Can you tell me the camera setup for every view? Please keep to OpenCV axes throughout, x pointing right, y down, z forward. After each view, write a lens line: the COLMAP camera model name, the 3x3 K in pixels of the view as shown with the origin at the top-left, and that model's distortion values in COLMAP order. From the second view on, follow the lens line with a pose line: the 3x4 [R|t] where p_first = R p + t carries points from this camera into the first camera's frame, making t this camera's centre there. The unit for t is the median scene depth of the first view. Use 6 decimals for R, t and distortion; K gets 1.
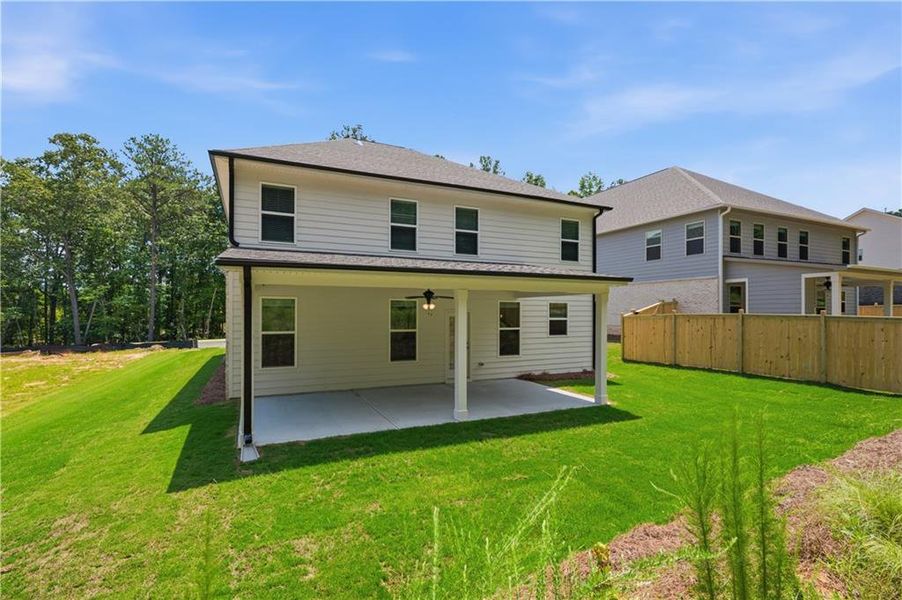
lens RADIAL K [[395.5, 0, 450.6], [0, 395.5, 319.4], [0, 0, 1]] dist [0.004221, -0.000052]
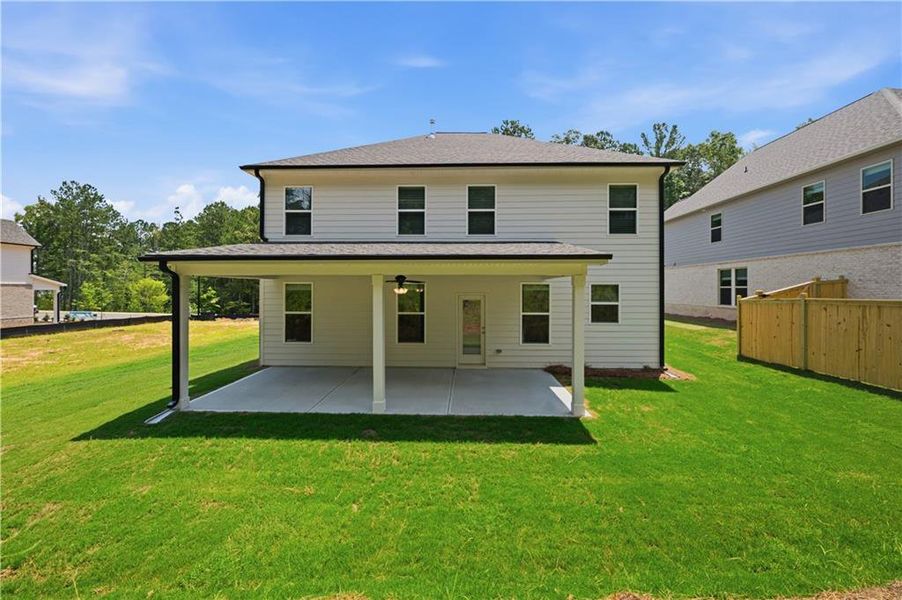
lens RADIAL K [[360.9, 0, 454.1], [0, 360.9, 299.3], [0, 0, 1]] dist [0.003288, -0.000700]
pose [[0.903304, 0.008146, -0.428924, 0.354807], [-0.007727, 0.999966, 0.002718, -0.010782], [0.428931, 0.000859, 0.903337, 0.190463]]
